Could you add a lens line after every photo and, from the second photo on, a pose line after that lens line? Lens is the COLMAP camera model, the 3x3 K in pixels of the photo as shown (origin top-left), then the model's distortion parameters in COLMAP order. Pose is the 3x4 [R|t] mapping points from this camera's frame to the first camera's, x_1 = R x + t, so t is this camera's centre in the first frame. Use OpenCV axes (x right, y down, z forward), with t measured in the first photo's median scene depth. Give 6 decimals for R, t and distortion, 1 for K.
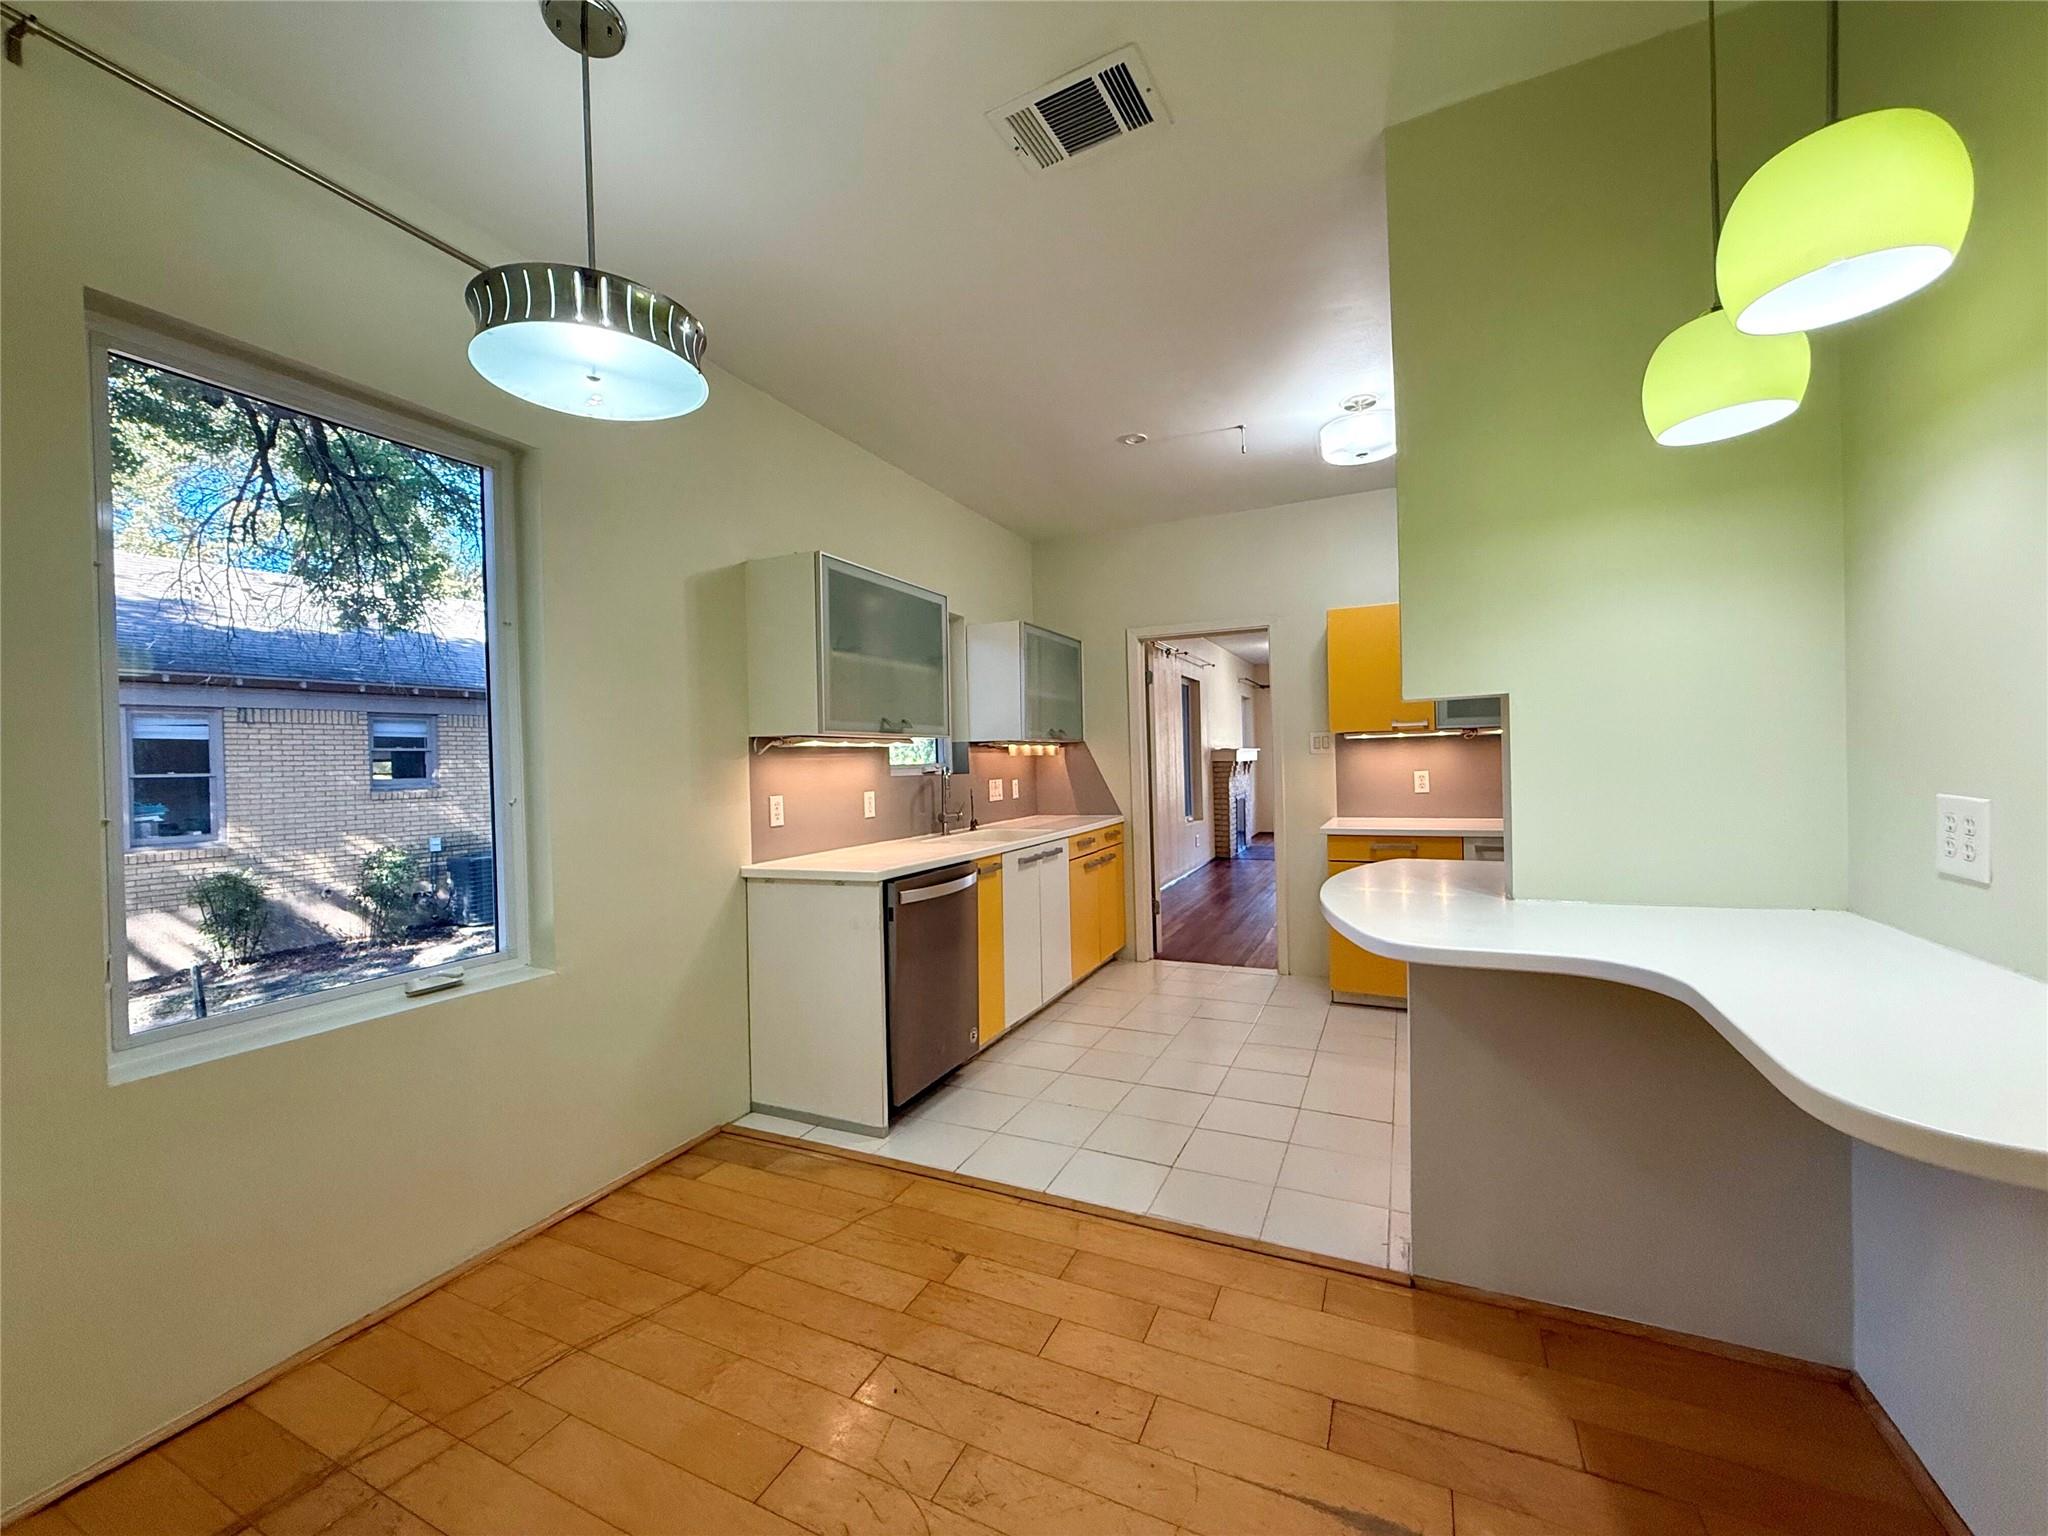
lens RADIAL K [[808.4, 0, 1020.0], [0, 808.4, 764.4], [0, 0, 1]] dist [-0.001555, 0.000161]
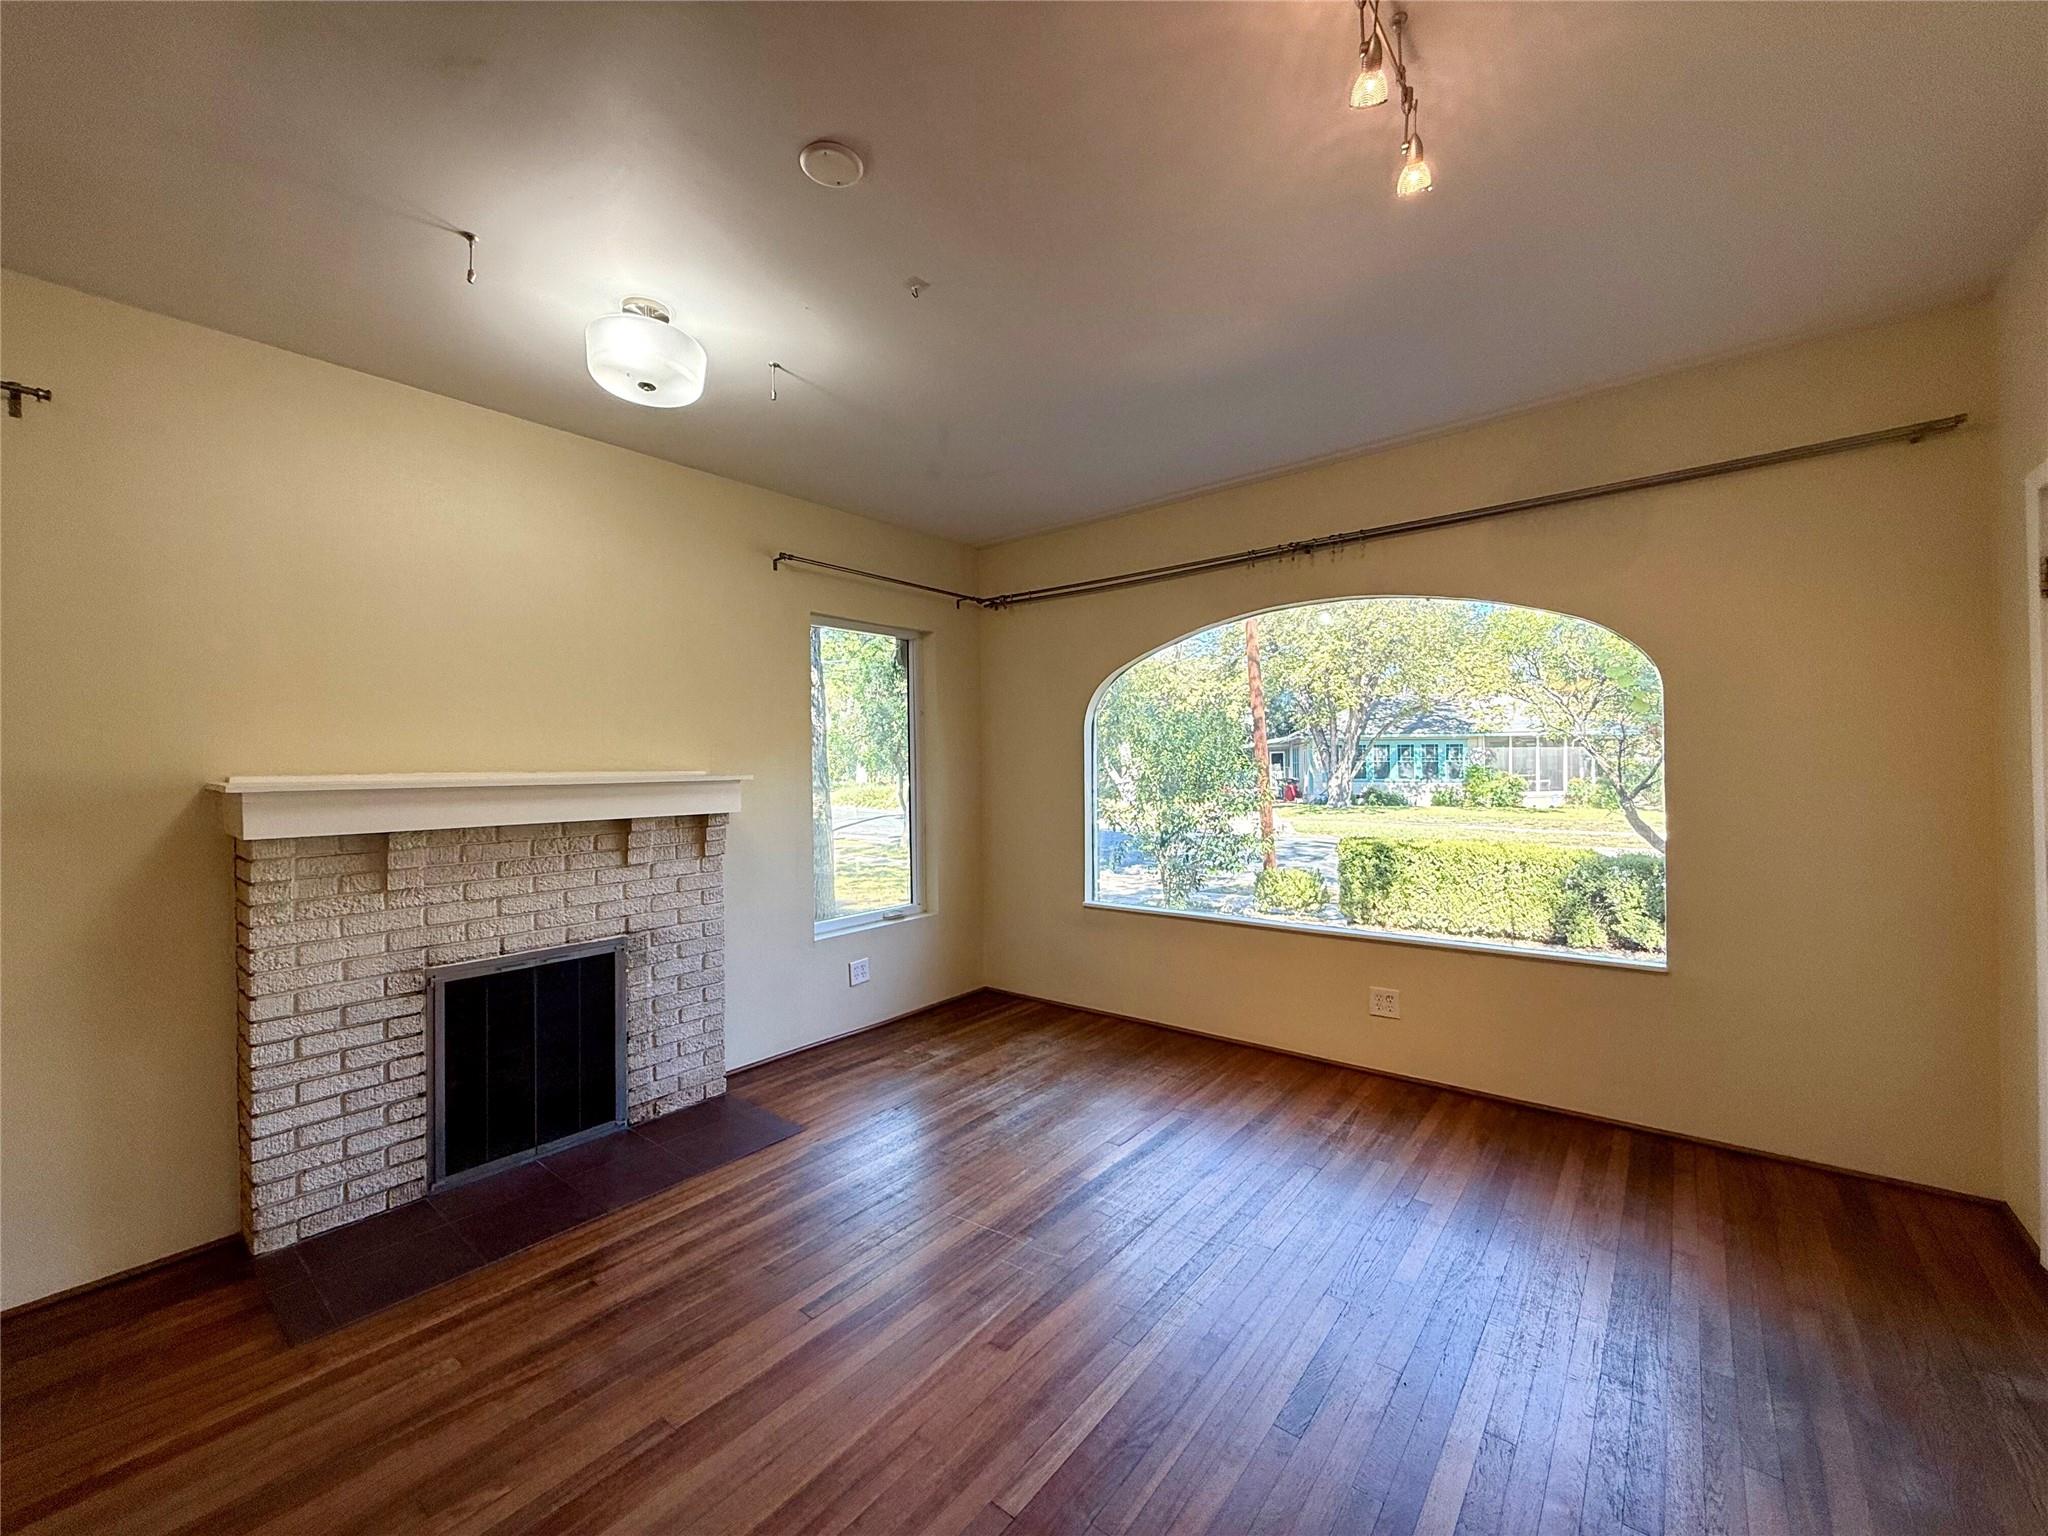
lens RADIAL K [[808.4, 0, 1020.0], [0, 808.4, 764.4], [0, 0, 1]] dist [-0.001555, 0.000161]
pose [[0.970753, 0.015430, -0.239583, 1.034714], [-0.016406, 0.999863, -0.002077, -0.054280], [0.239519, 0.005946, 0.970874, 1.636268]]
